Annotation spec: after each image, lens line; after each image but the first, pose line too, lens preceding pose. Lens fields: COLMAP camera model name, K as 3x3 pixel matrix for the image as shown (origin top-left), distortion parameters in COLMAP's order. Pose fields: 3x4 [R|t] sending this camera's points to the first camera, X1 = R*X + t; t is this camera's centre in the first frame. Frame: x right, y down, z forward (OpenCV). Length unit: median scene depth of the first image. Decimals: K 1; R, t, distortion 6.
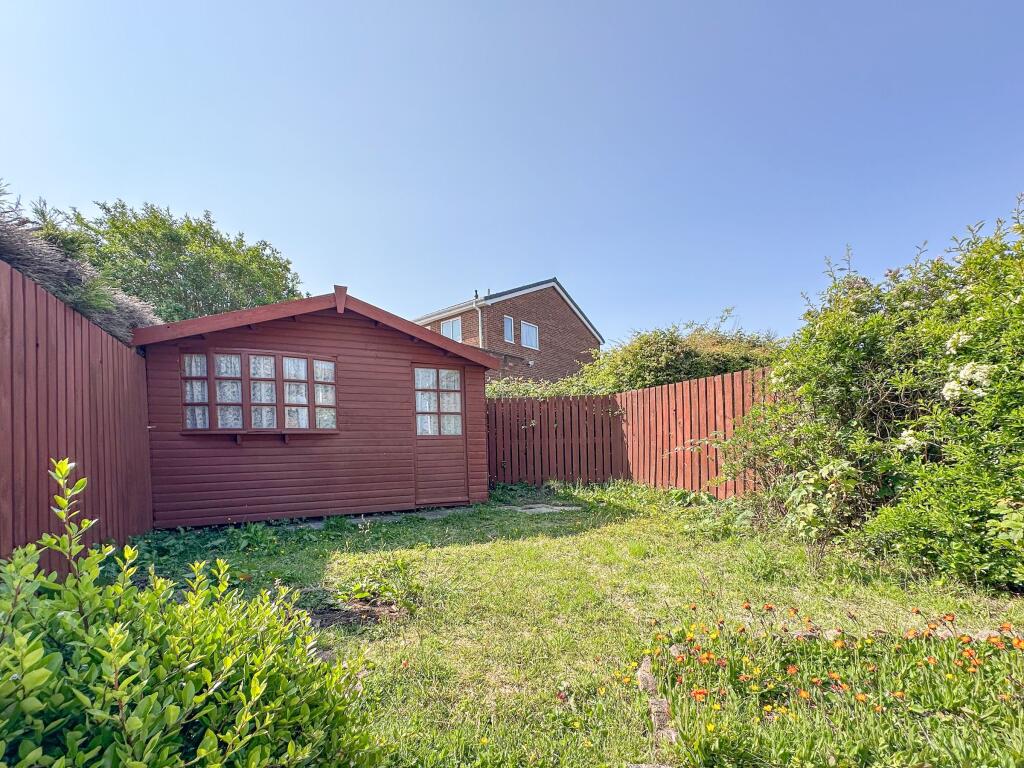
lens RADIAL K [[437.3, 0, 511.4], [0, 437.3, 448.2], [0, 0, 1]] dist [-0.000194, 0.000052]
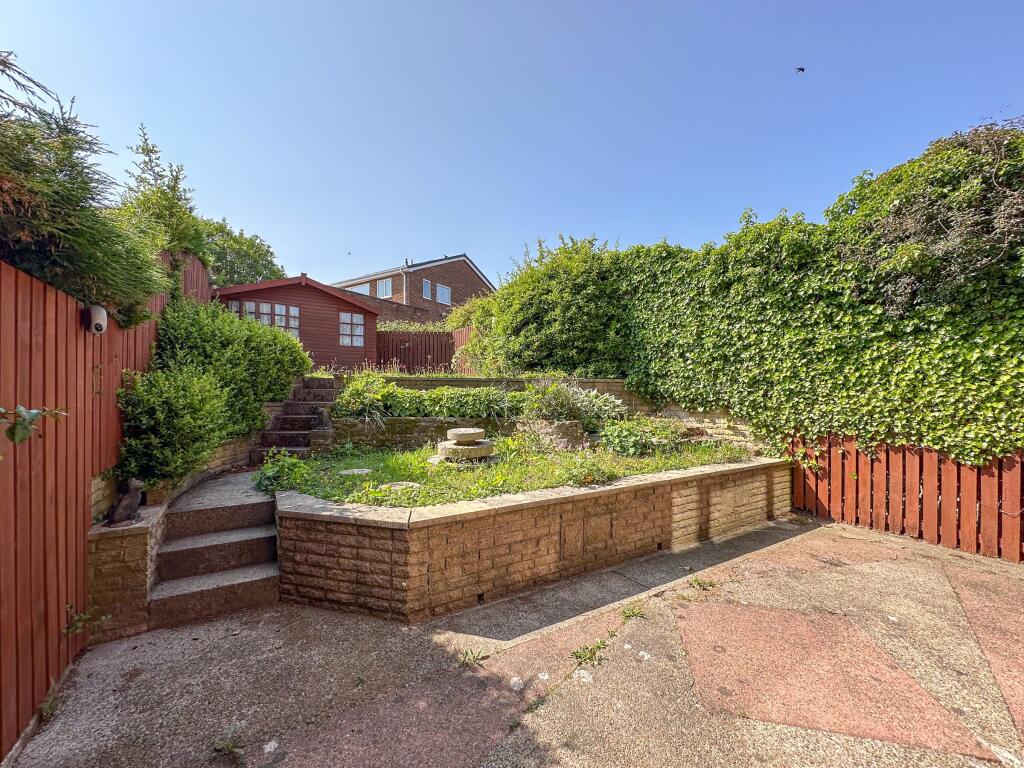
lens RADIAL K [[414.0, 0, 512.0], [0, 414.0, 384.0], [0, 0, 1]] dist [-0.001082, 0.000064]
pose [[0.992106, 0.029878, 0.121794, 0.343368], [-0.026151, 0.999143, -0.032090, 0.188417], [-0.122649, 0.028652, 0.992036, -0.985718]]
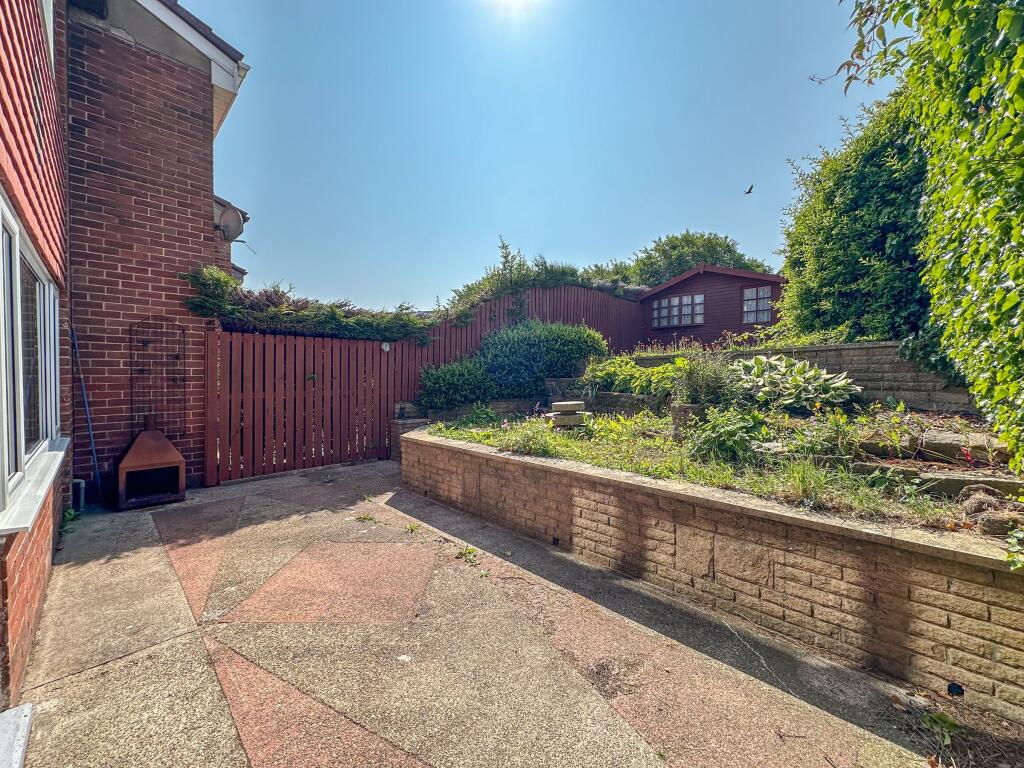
lens RADIAL K [[414.0, 0, 512.0], [0, 414.0, 384.0], [0, 0, 1]] dist [-0.001082, 0.000064]
pose [[0.333544, 0.043970, -0.941708, 1.181626], [-0.013725, 0.999032, 0.041786, 0.176180], [0.942635, -0.001012, 0.333825, -0.601691]]
